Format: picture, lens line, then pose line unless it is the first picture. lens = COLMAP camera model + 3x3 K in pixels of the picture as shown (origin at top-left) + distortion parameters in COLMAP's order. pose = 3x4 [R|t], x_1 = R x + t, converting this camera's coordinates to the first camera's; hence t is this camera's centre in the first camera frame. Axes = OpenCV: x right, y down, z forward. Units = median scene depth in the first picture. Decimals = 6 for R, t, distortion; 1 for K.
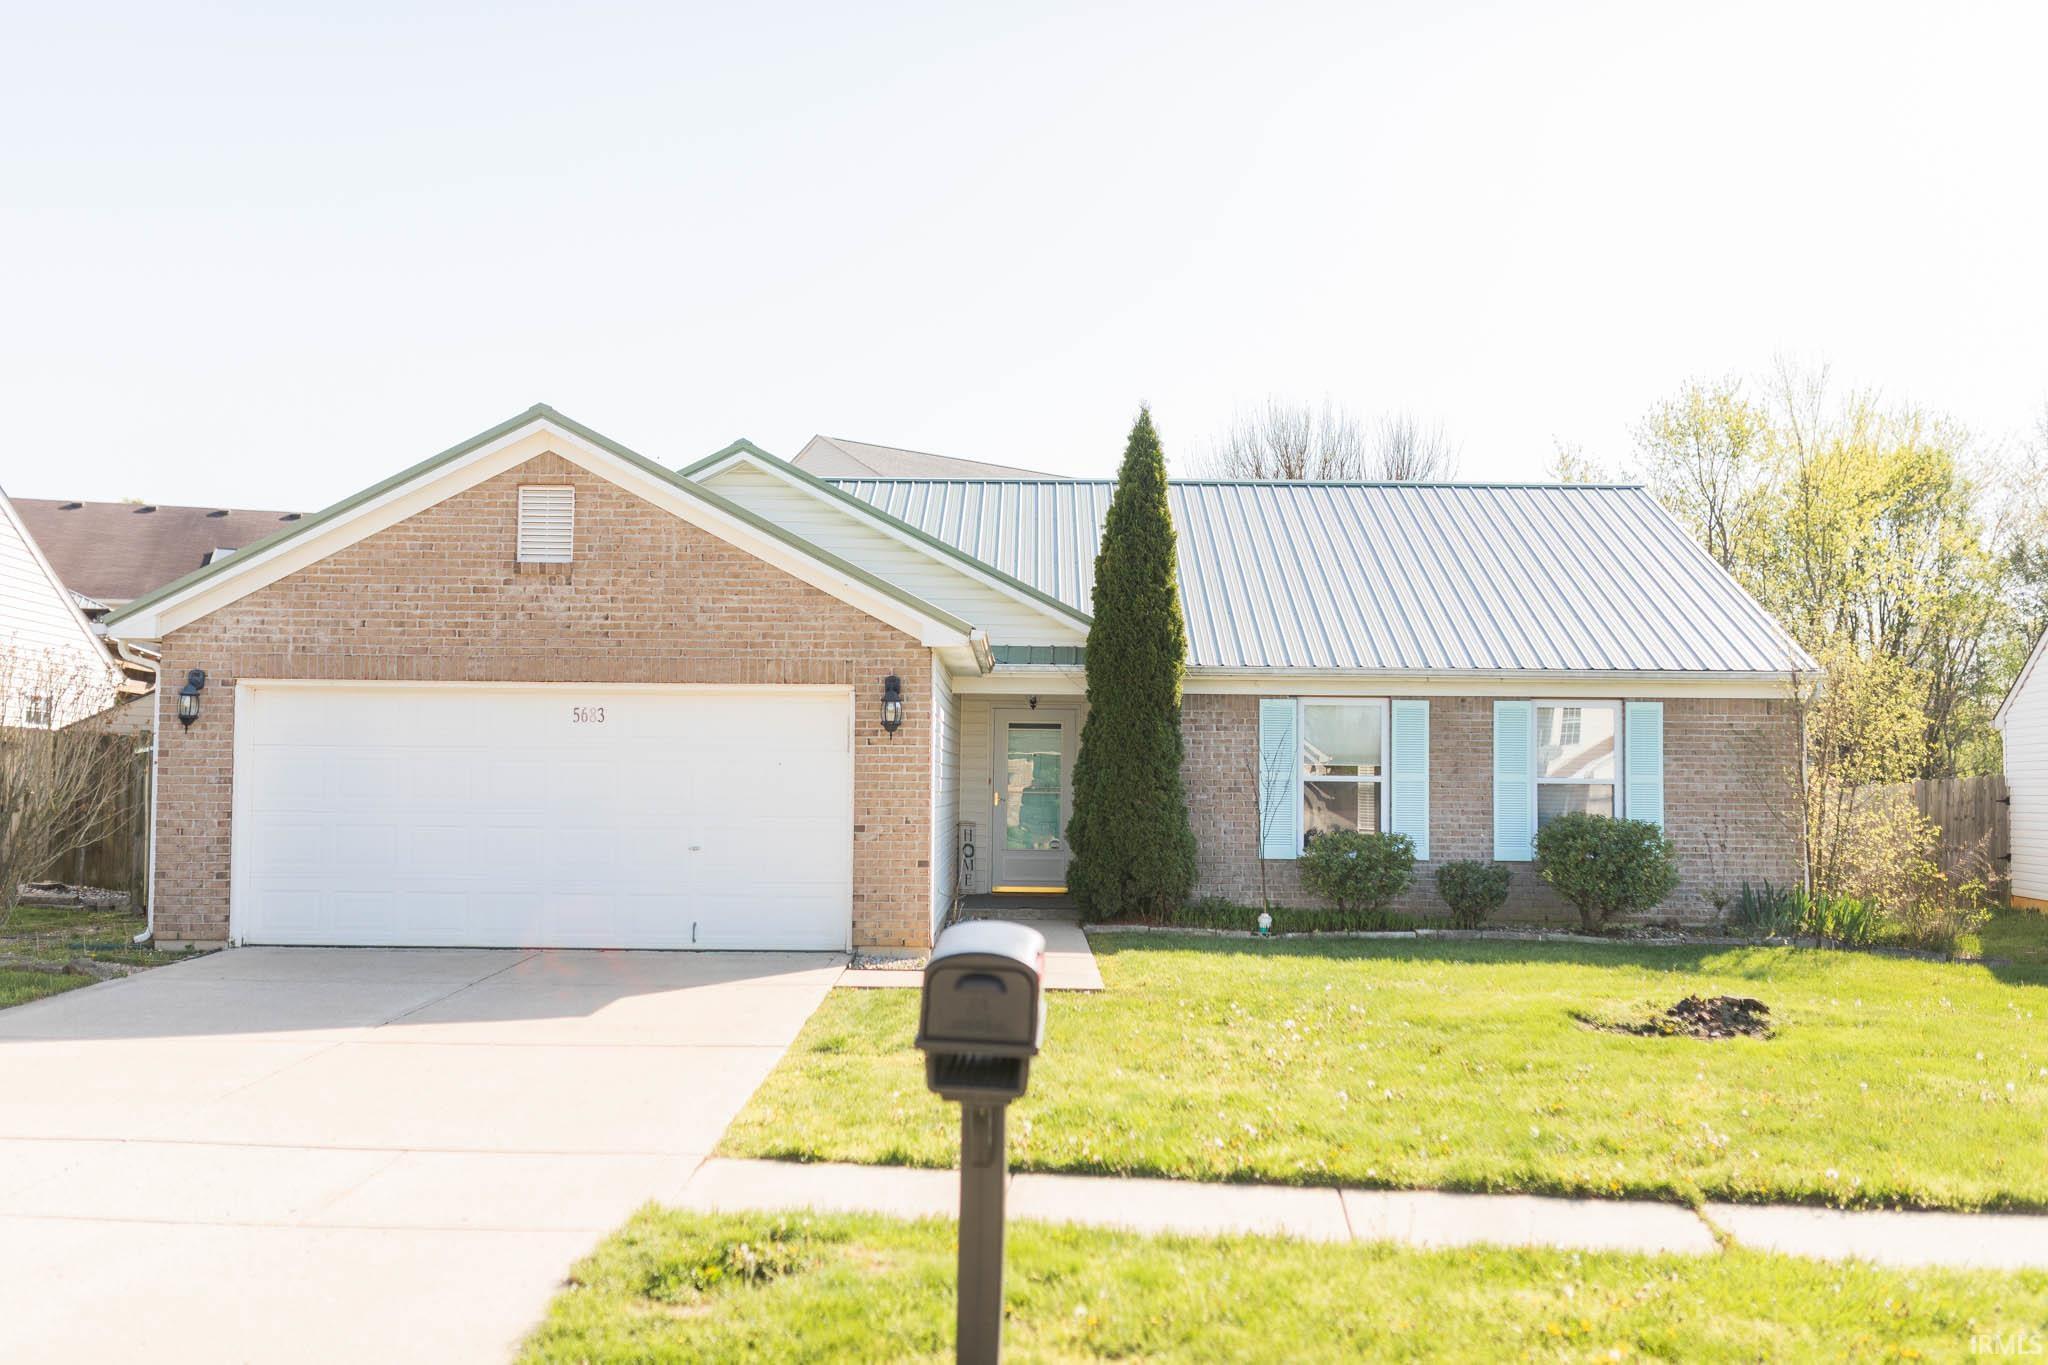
lens RADIAL K [[1971.7, 0, 1024.0], [0, 1971.7, 682.5], [0, 0, 1]] dist [0.004441, 0.003815]
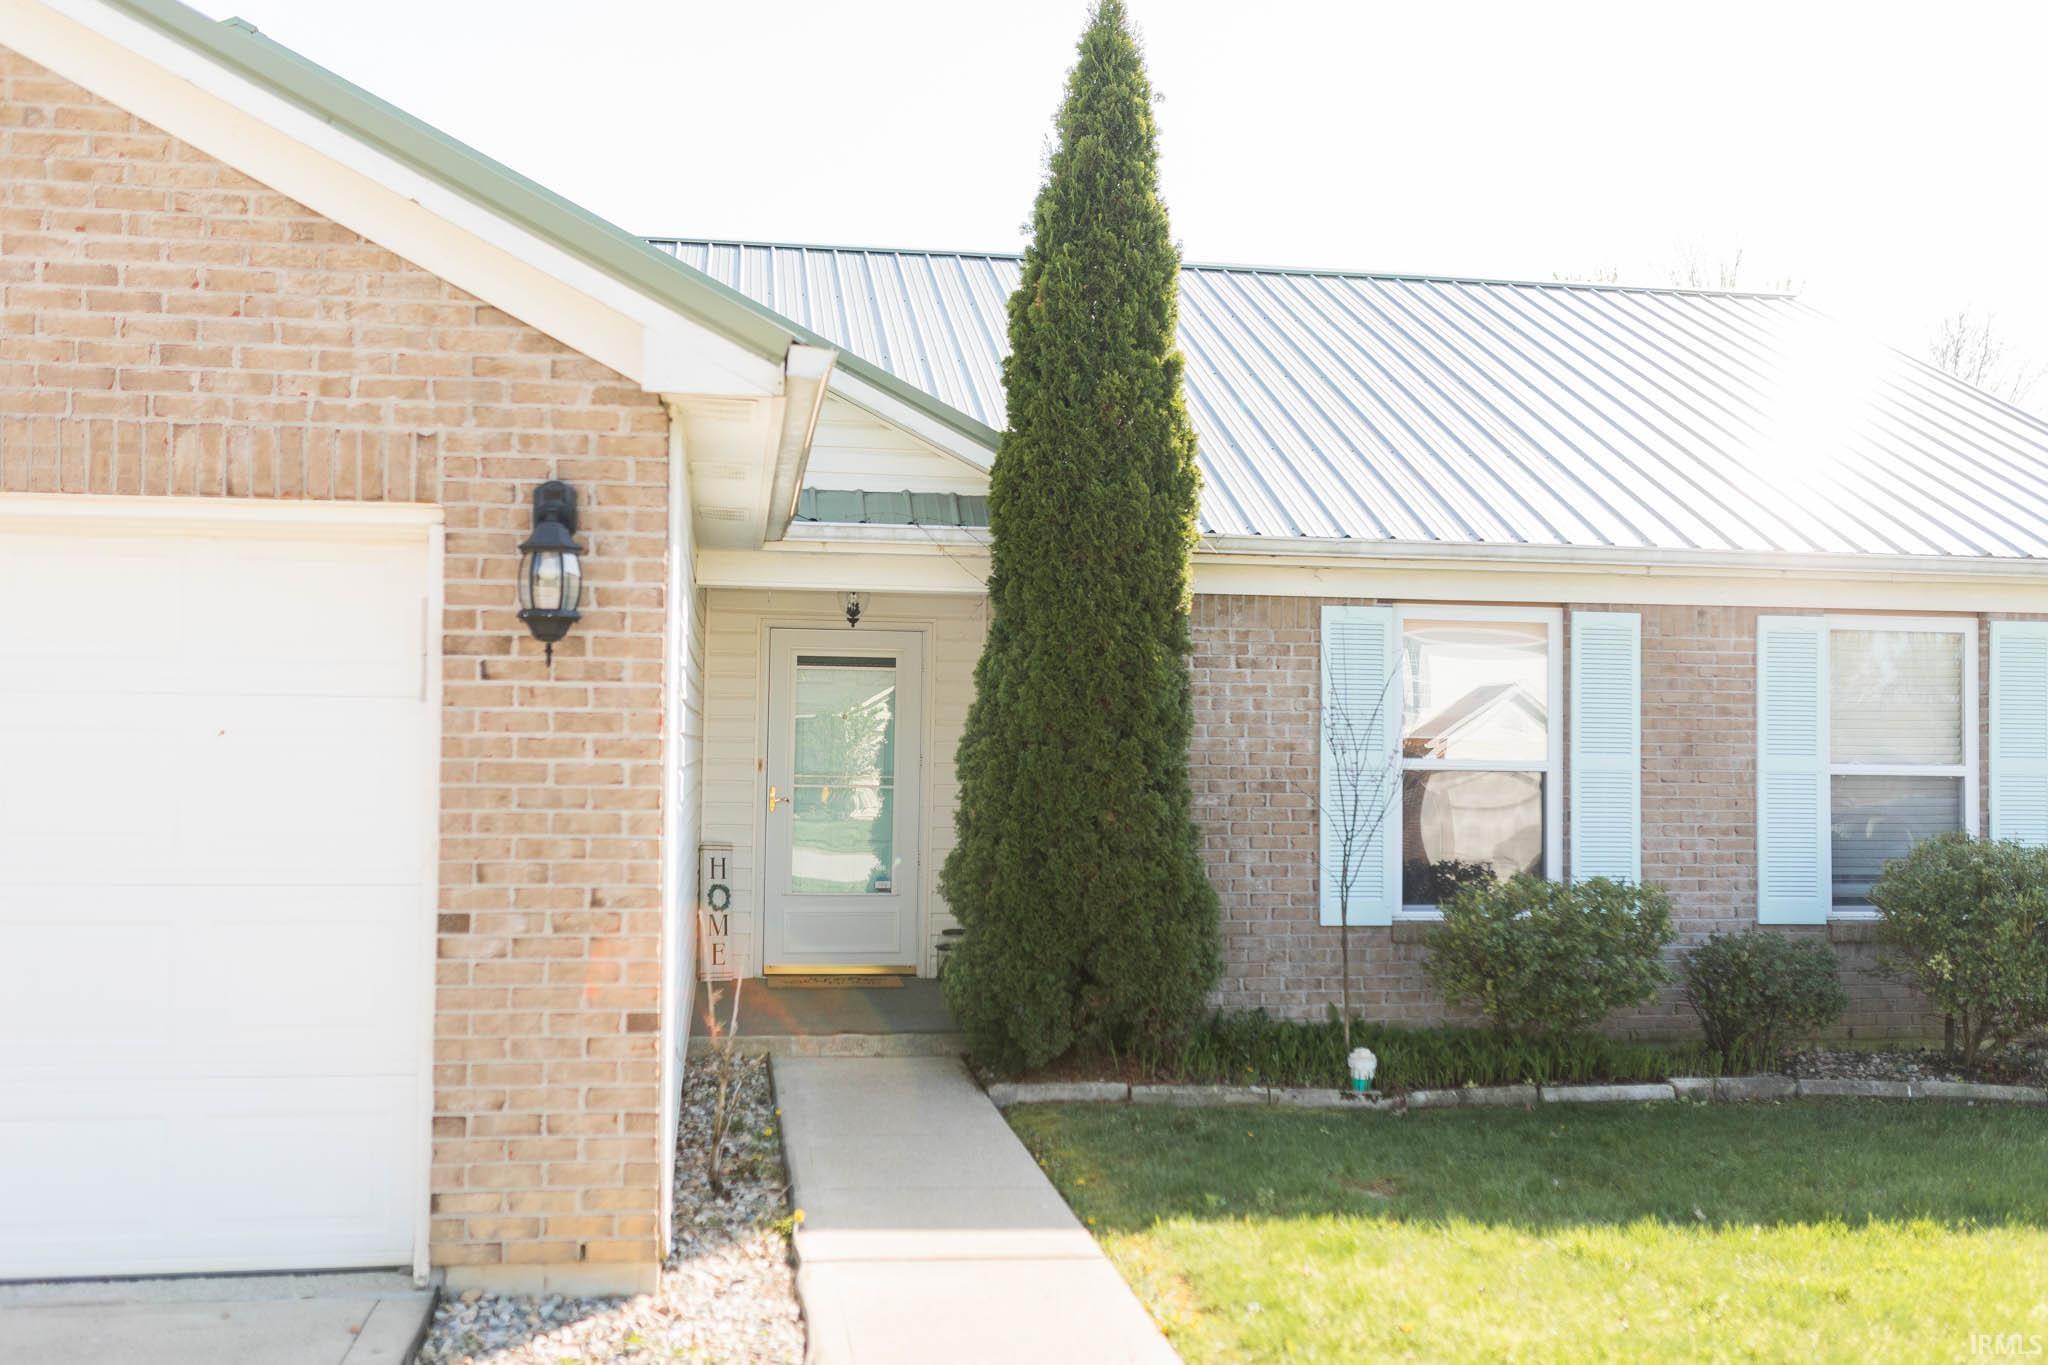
lens RADIAL K [[1971.7, 0, 1024.0], [0, 1971.7, 682.5], [0, 0, 1]] dist [0.004441, 0.003815]
pose [[0.988651, 0.007620, 0.150038, -0.031343], [-0.010218, 0.999811, 0.016557, 0.021541], [-0.149883, -0.017902, 0.988542, 0.545665]]
